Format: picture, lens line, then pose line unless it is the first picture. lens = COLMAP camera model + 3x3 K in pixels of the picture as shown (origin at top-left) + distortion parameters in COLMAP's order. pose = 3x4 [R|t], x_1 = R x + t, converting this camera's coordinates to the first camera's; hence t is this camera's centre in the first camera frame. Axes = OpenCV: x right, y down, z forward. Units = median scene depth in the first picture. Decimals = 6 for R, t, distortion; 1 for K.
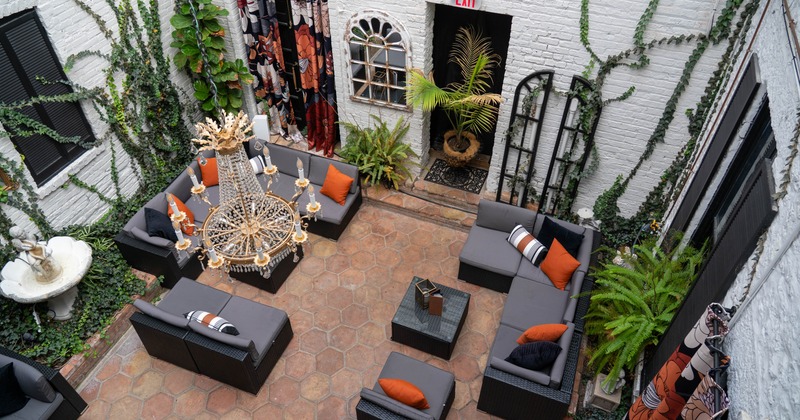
lens RADIAL K [[556.7, 0, 394.7], [0, 556.7, 210.9], [0, 0, 1]] dist [-0.005458, 0.002332]
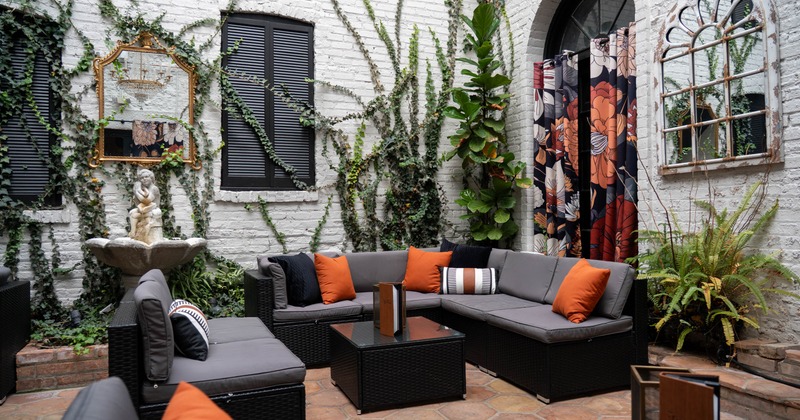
lens RADIAL K [[556.7, 0, 394.7], [0, 556.7, 210.9], [0, 0, 1]] dist [-0.005458, 0.002332]
pose [[0.700662, -0.006782, -0.713461, 0.138008], [-0.492093, 0.719474, -0.490104, 0.238696], [0.516641, 0.694487, 0.500770, 0.647237]]
